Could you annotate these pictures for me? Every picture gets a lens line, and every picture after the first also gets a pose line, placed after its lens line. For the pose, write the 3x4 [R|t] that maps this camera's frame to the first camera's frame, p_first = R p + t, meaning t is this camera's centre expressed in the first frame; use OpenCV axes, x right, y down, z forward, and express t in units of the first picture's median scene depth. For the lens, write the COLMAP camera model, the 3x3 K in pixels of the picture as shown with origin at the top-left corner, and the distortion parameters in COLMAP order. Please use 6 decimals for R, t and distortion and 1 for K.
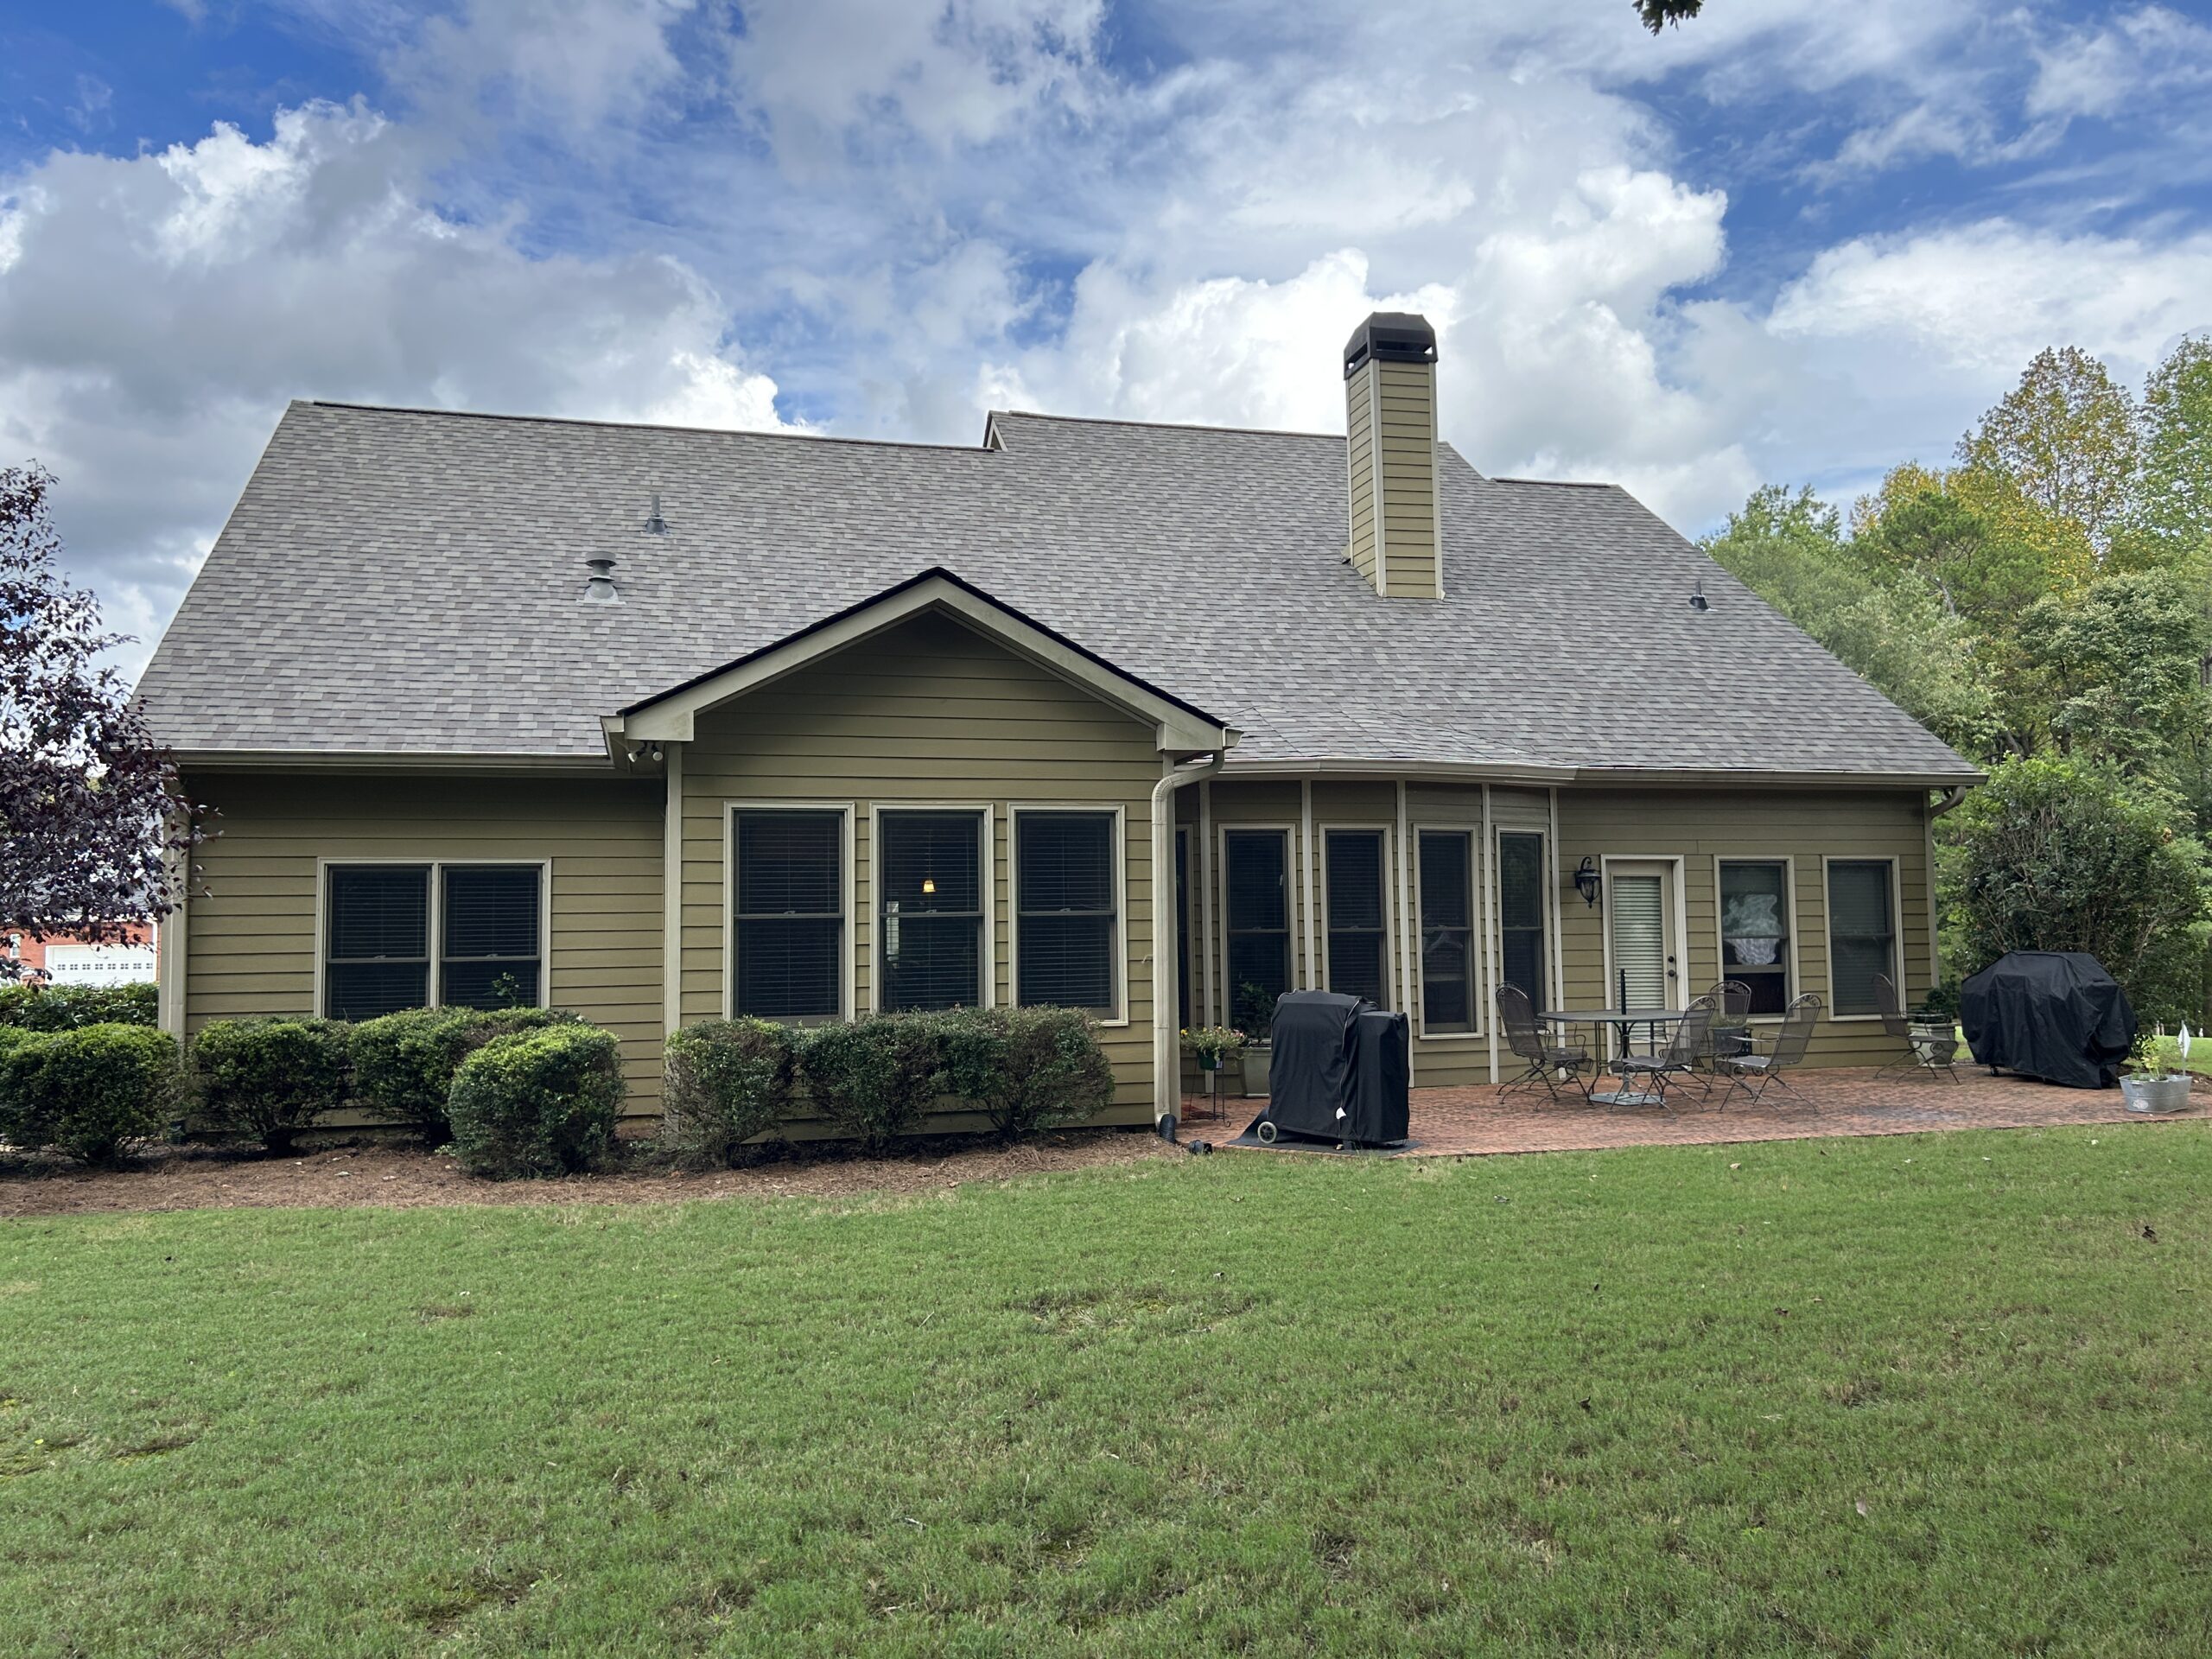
lens RADIAL K [[1658.7, 0, 1104.8], [0, 1658.7, 742.4], [0, 0, 1]] dist [-0.001031, -0.002764]
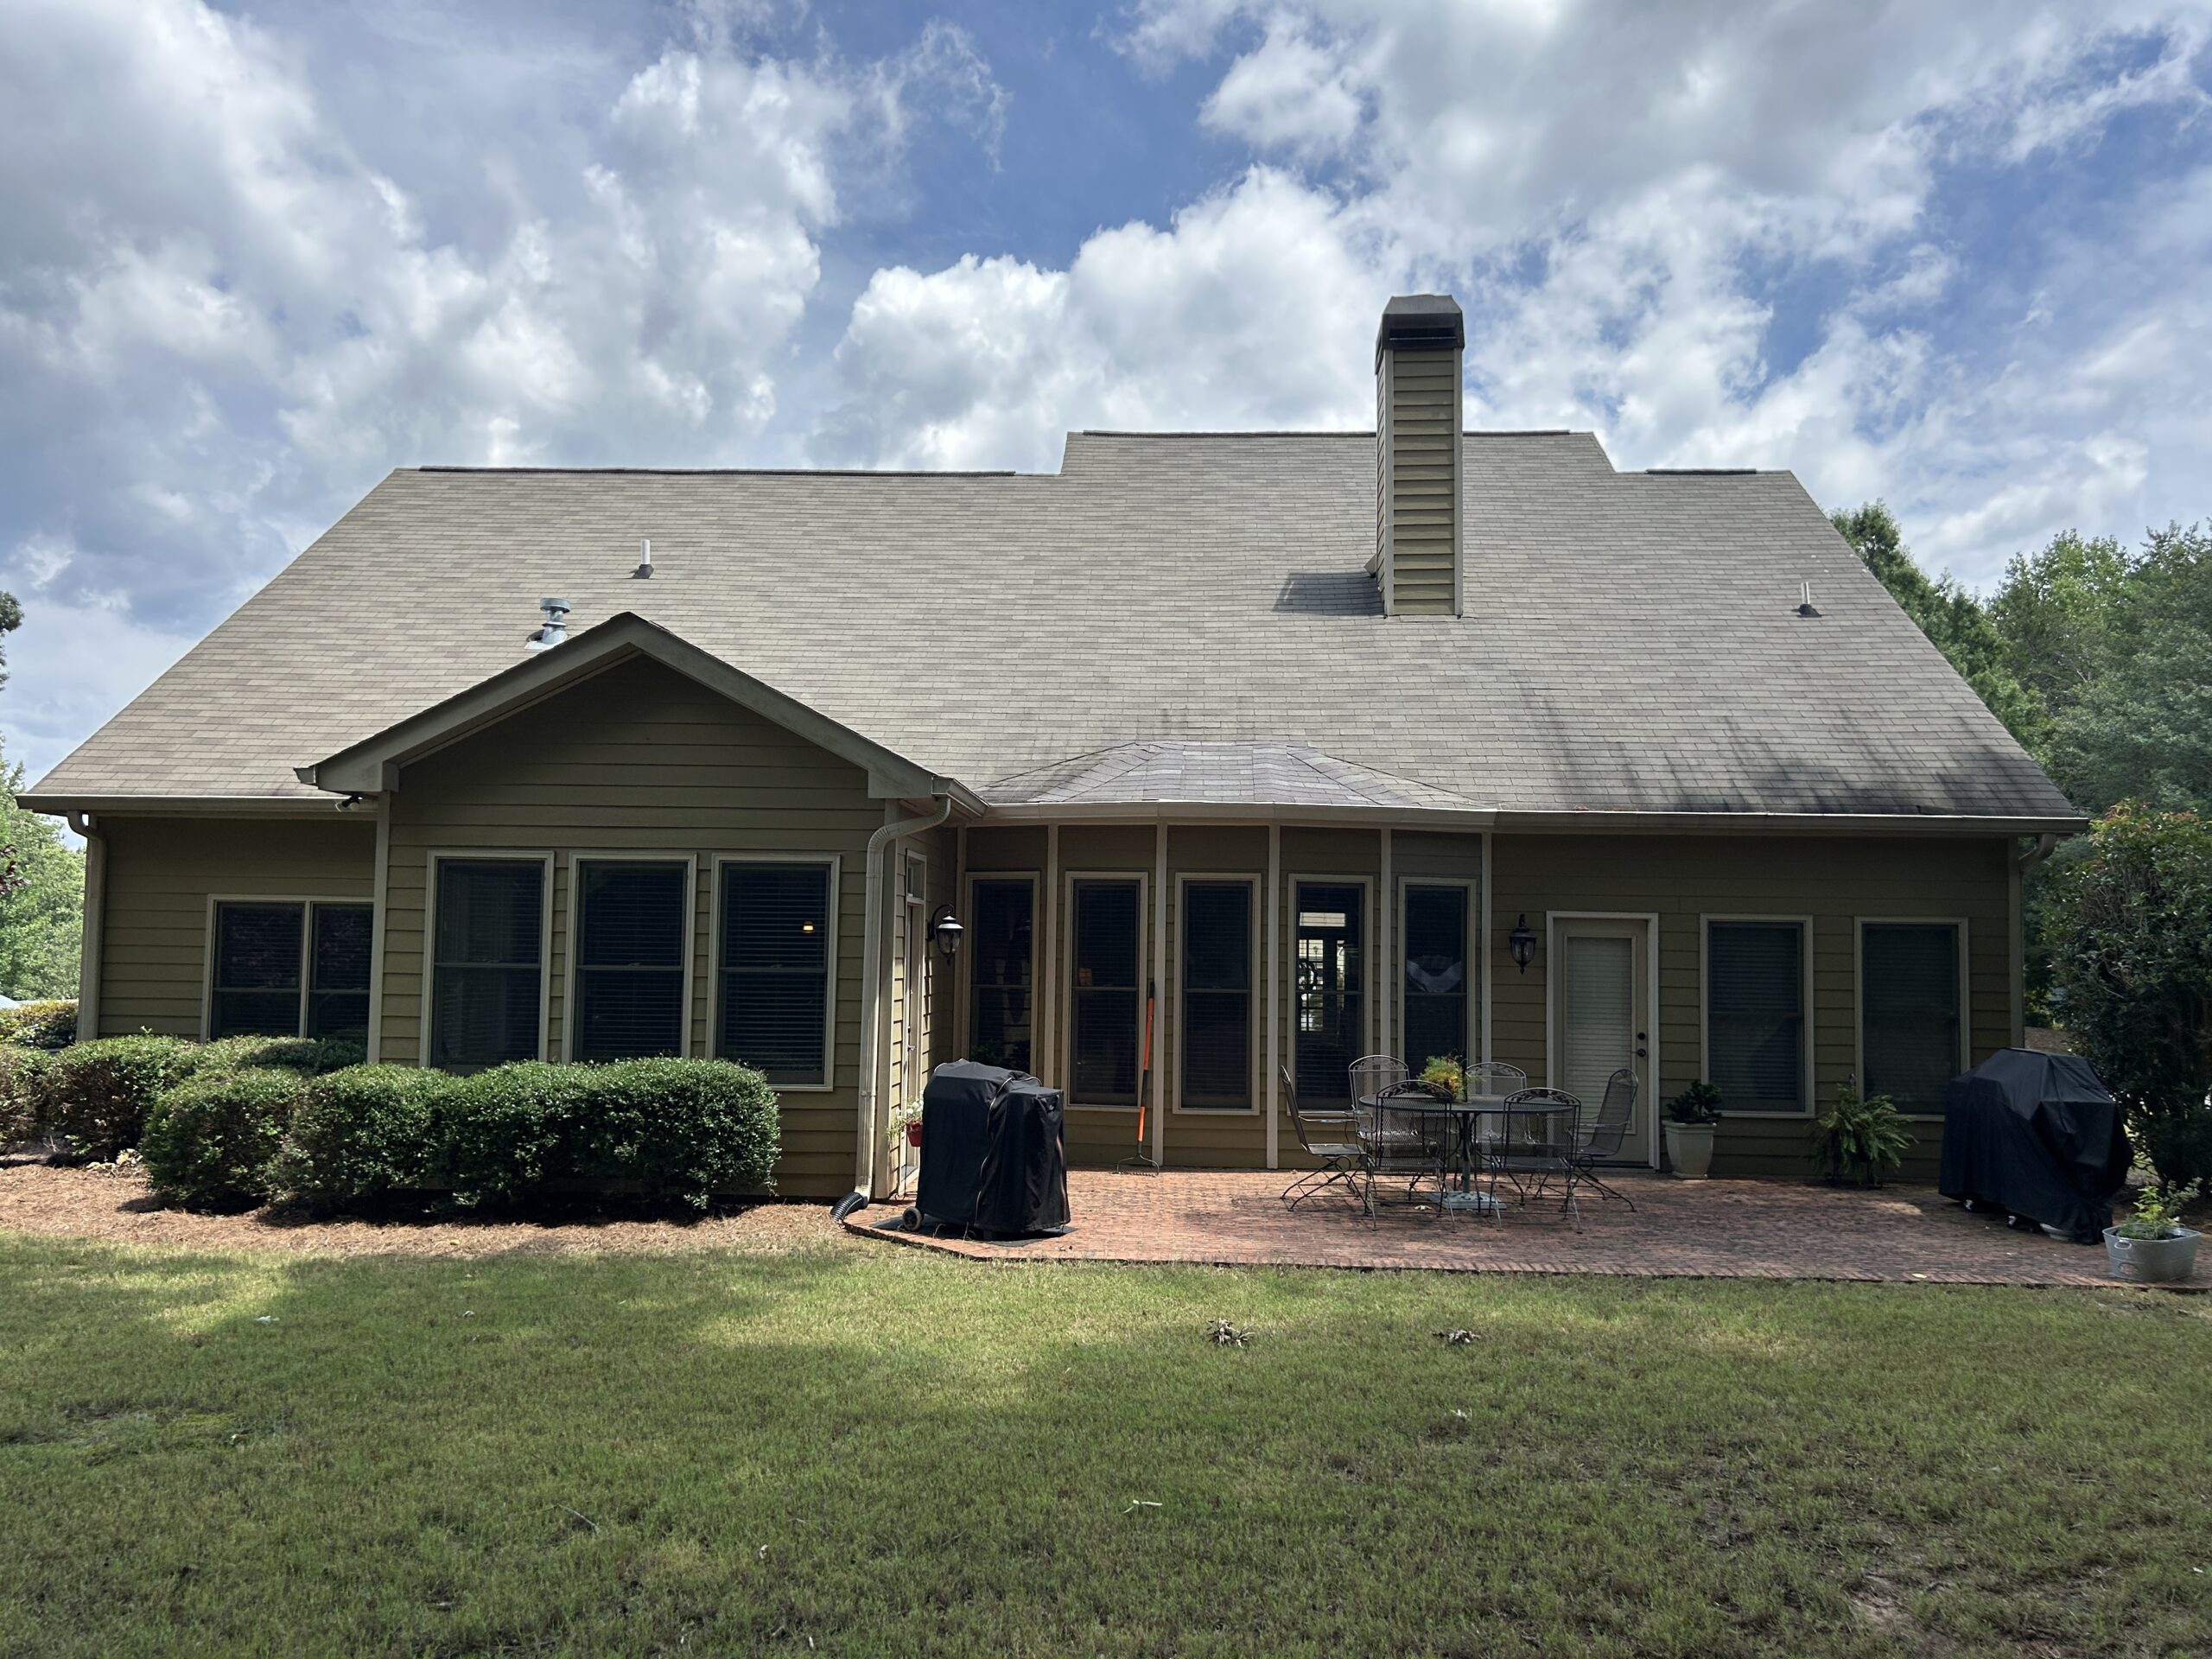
lens RADIAL K [[1654.0, 0, 1089.6], [0, 1654.0, 801.3], [0, 0, 1]] dist [0.021665, 0.002318]
pose [[0.953436, 0.001677, -0.301592, 0.379178], [0.006181, 0.999666, 0.025097, -0.014653], [0.301534, -0.025792, 0.953107, 0.122566]]
